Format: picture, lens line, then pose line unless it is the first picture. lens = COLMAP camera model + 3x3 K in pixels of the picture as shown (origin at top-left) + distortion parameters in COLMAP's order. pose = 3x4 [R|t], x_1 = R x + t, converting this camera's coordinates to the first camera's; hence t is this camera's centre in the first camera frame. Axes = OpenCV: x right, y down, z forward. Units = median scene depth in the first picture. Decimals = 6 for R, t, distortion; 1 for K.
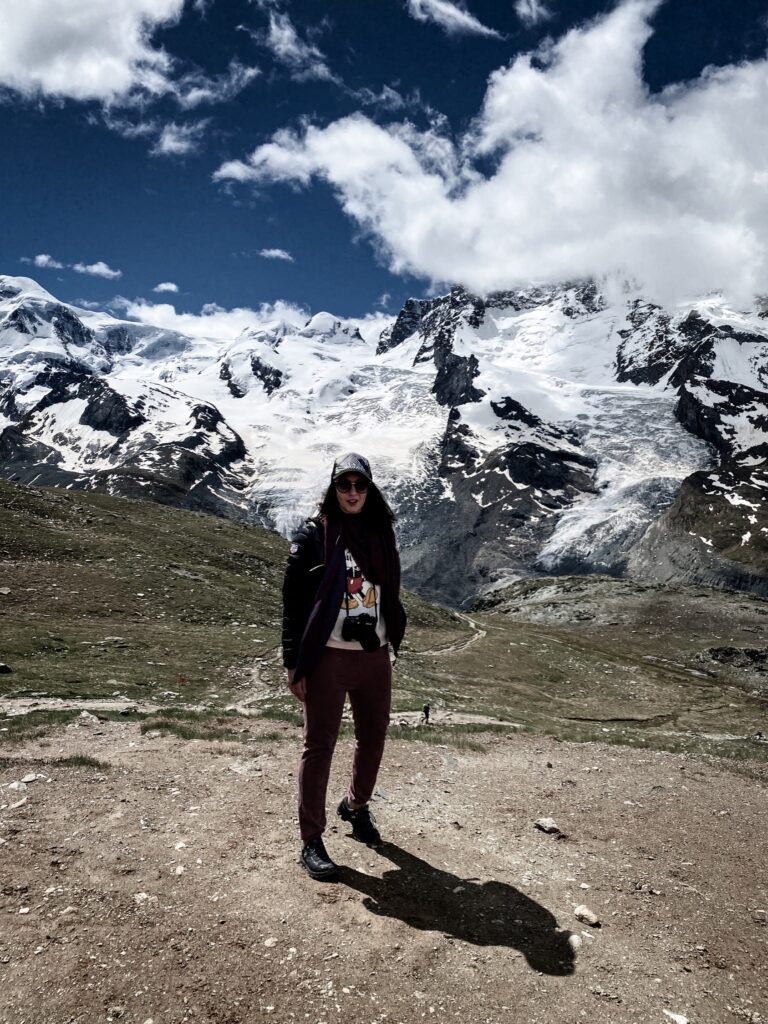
lens RADIAL K [[764.4, 0, 385.9], [0, 764.4, 508.1], [0, 0, 1]] dist [0.009943, -0.018601]
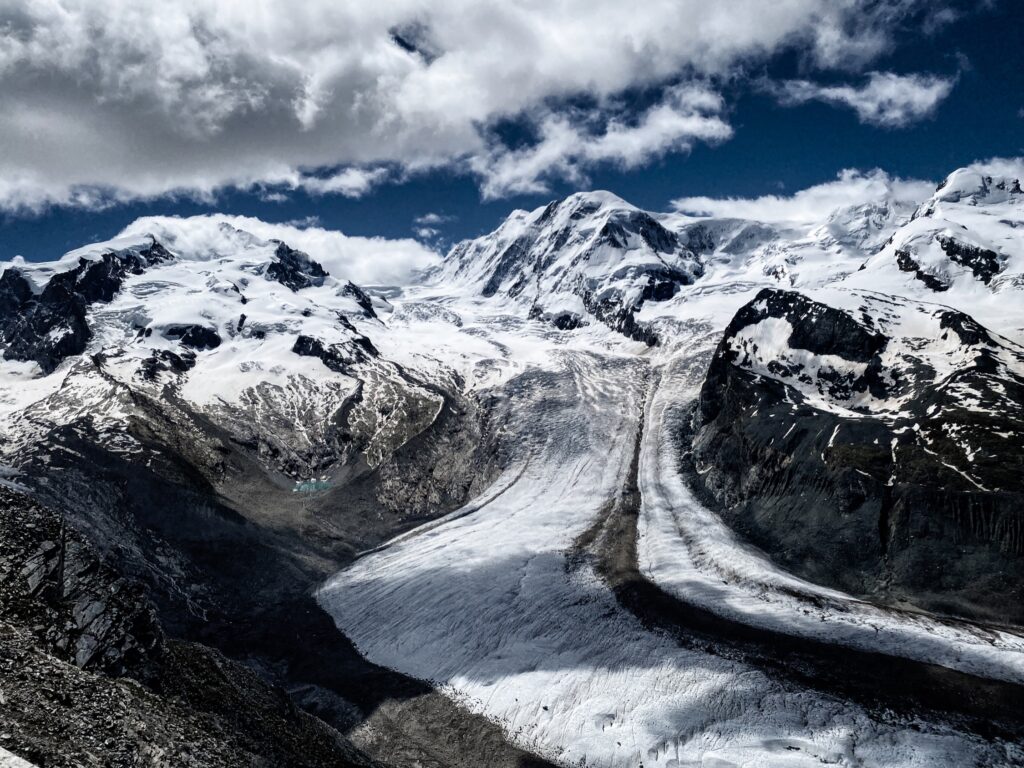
lens RADIAL K [[764.4, 0, 507.9], [0, 764.4, 388.5], [0, 0, 1]] dist [0.009943, -0.018601]
pose [[0.902538, -0.068415, -0.425140, -0.214758], [0.070486, 0.997453, -0.010879, -0.051488], [0.424802, -0.020148, 0.905062, 0.049489]]
